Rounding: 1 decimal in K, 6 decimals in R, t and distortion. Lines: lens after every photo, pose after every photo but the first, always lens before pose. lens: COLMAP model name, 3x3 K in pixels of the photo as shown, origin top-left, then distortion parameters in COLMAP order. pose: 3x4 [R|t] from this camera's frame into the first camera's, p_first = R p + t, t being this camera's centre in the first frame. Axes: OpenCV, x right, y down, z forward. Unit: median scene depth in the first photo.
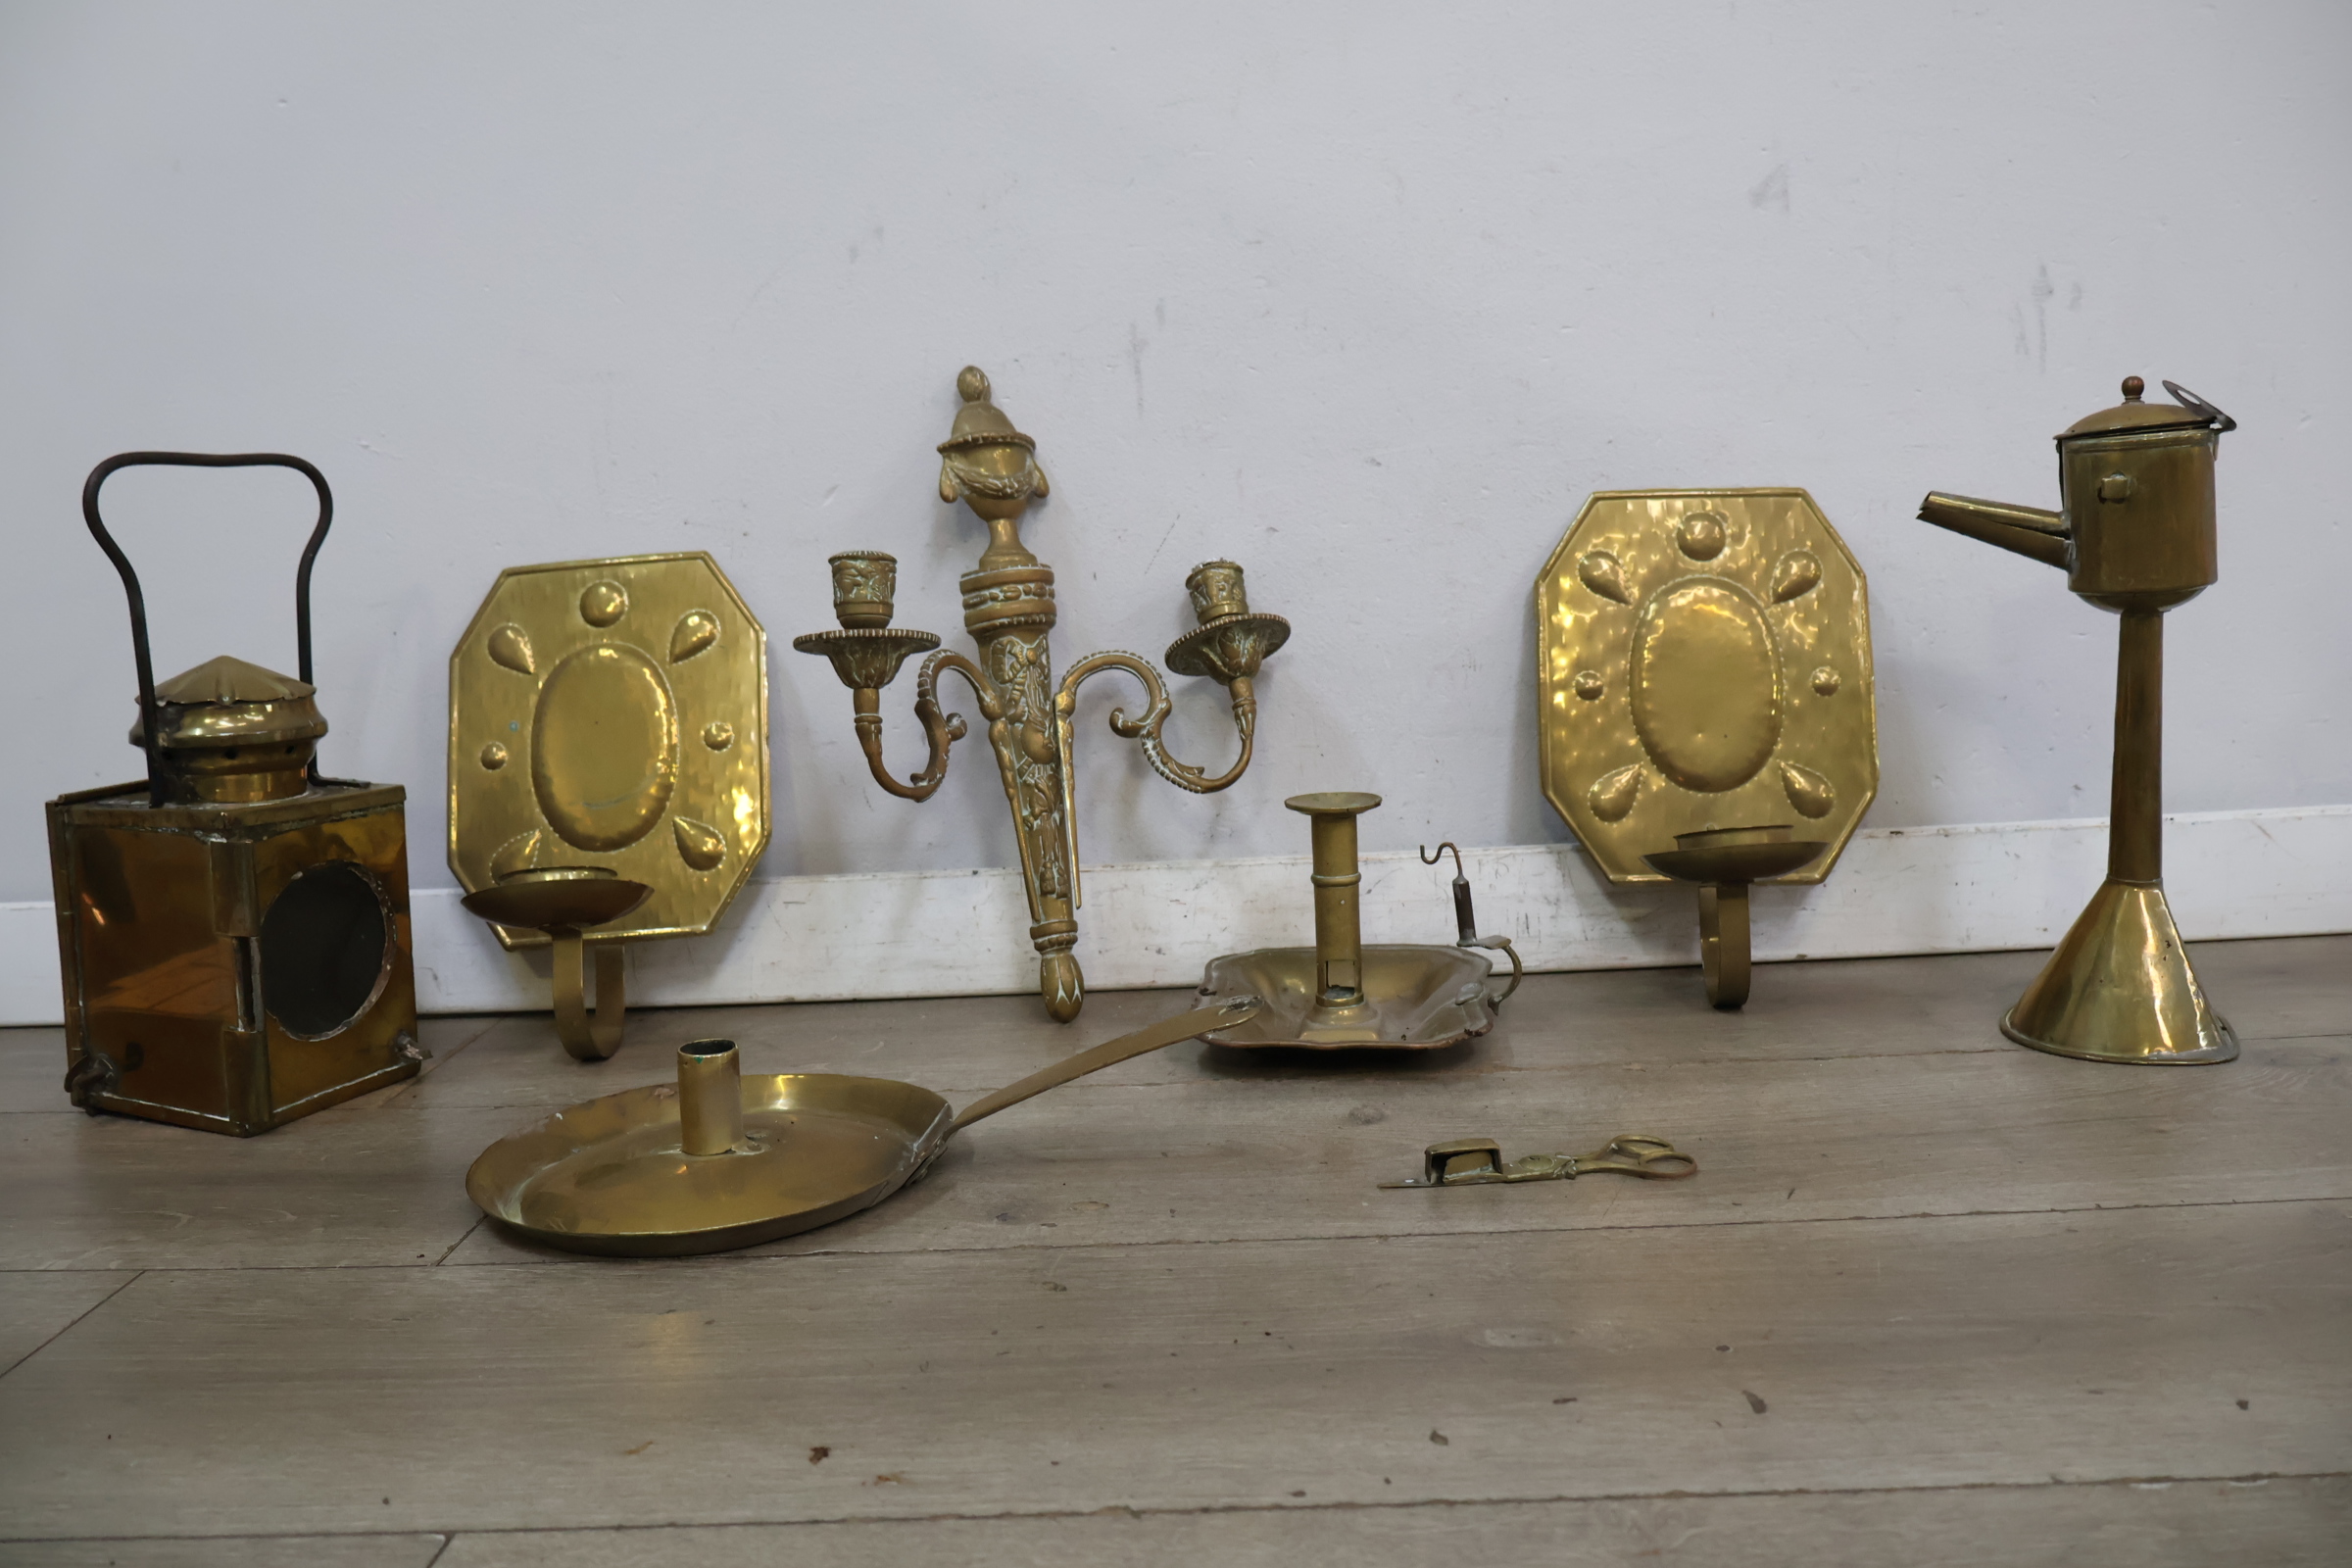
lens RADIAL K [[2018.2, 0, 1166.4], [0, 2018.2, 789.8], [0, 0, 1]] dist [0.006711, 0.009001]
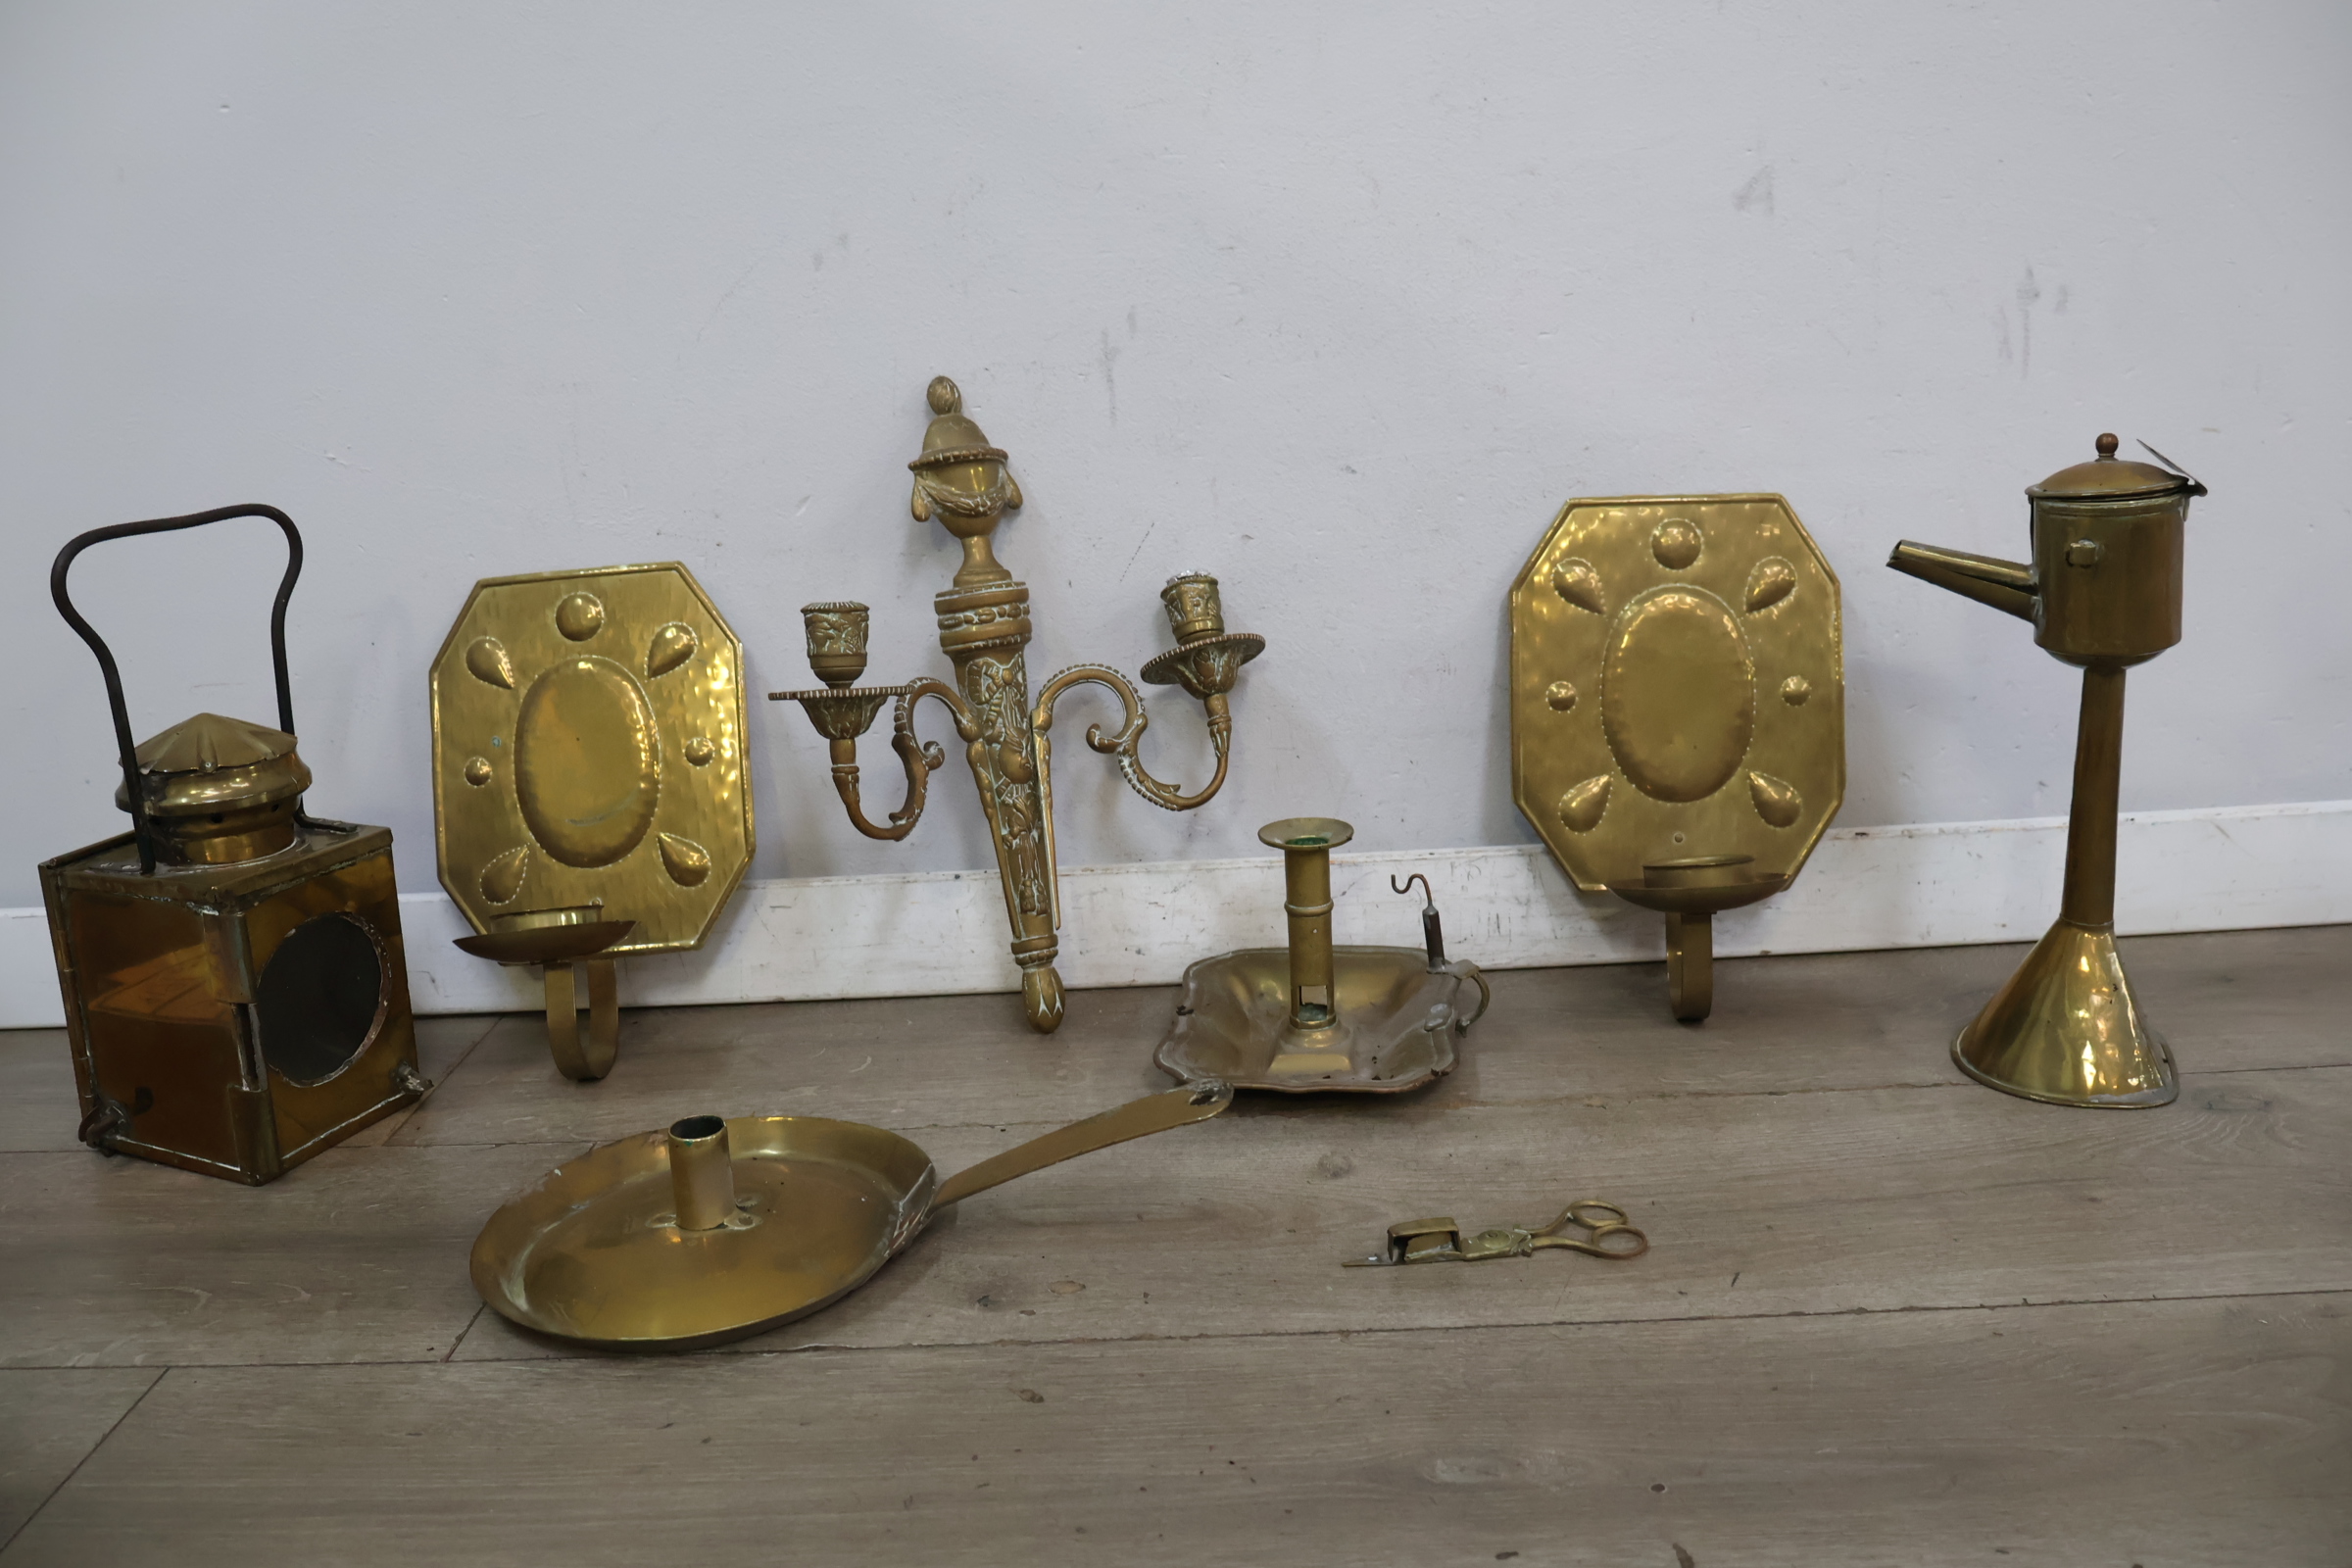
lens RADIAL K [[2018.2, 0, 1171.5], [0, 2018.2, 794.3], [0, 0, 1]] dist [0.006711, 0.009001]
pose [[0.999950, -0.009821, 0.001662, 0.012732], [0.009533, 0.991957, 0.126218, -0.135090], [-0.002888, -0.126196, 0.992001, -0.005371]]
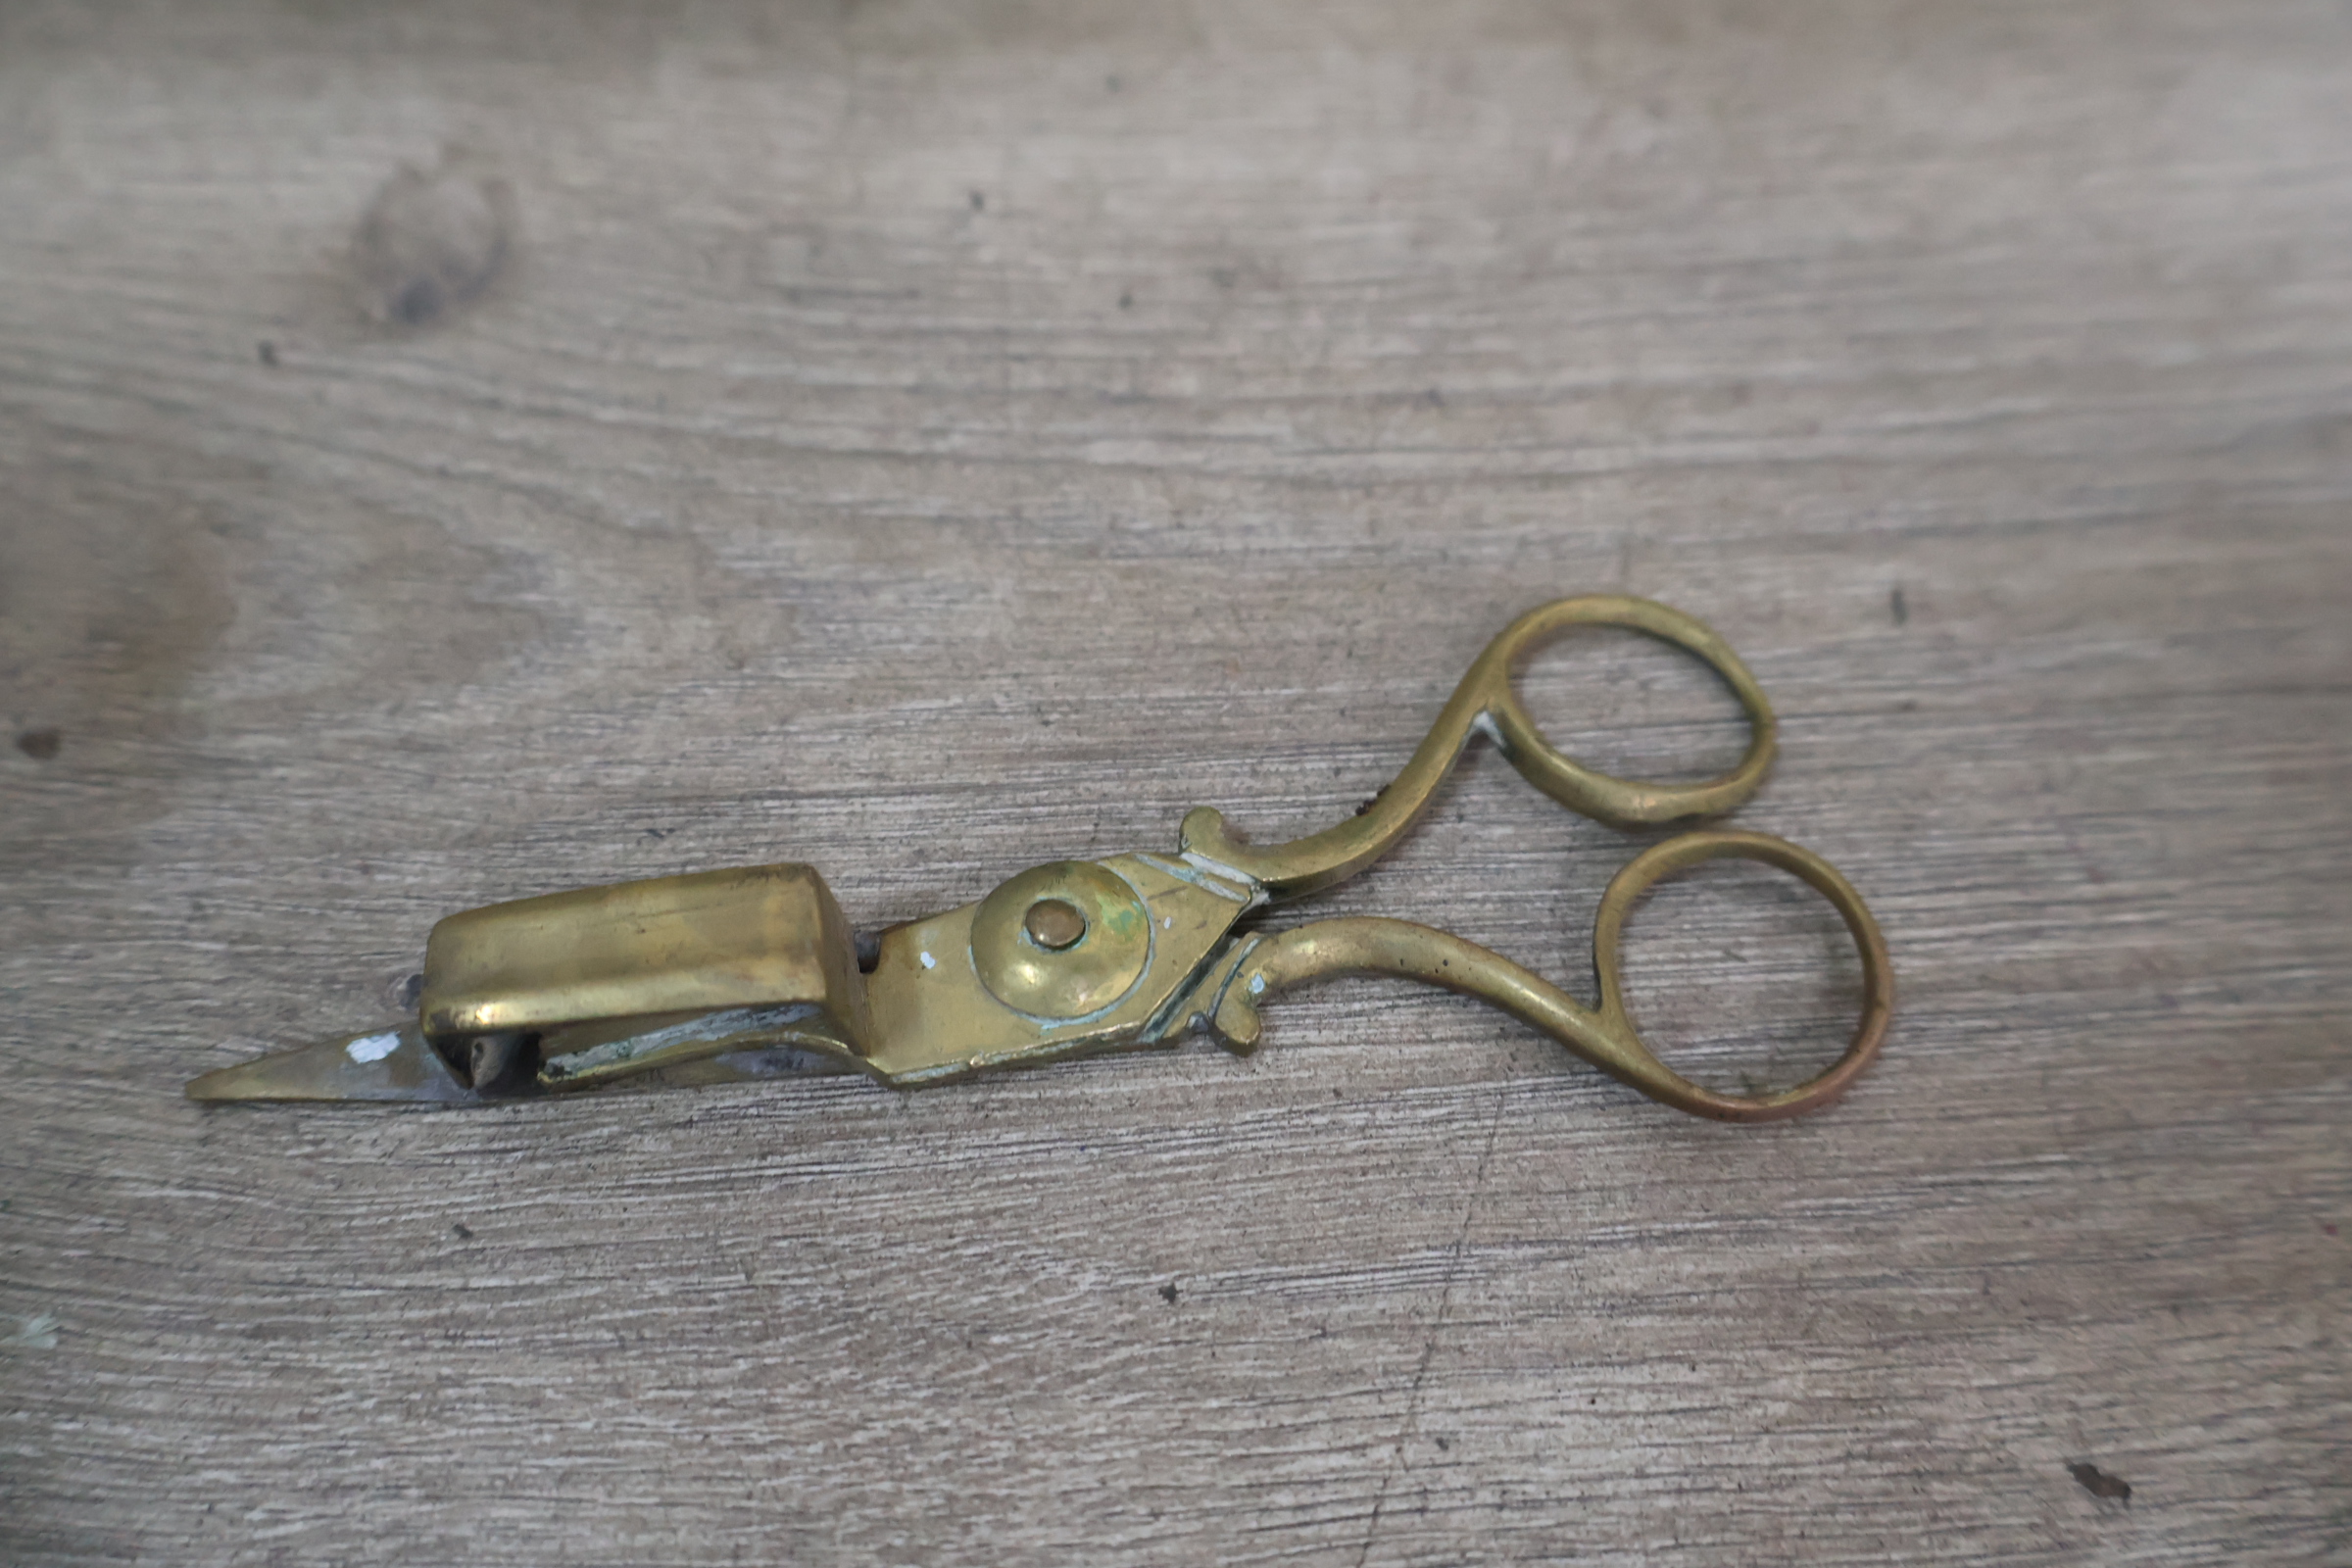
lens RADIAL K [[2018.2, 0, 1174.6], [0, 2018.2, 776.3], [0, 0, 1]] dist [0.006711, 0.009001]
pose [[0.996248, -0.011932, 0.085722, 0.135614], [-0.055030, 0.677133, 0.733800, 0.027604], [-0.066800, -0.735763, 0.673936, 0.674217]]
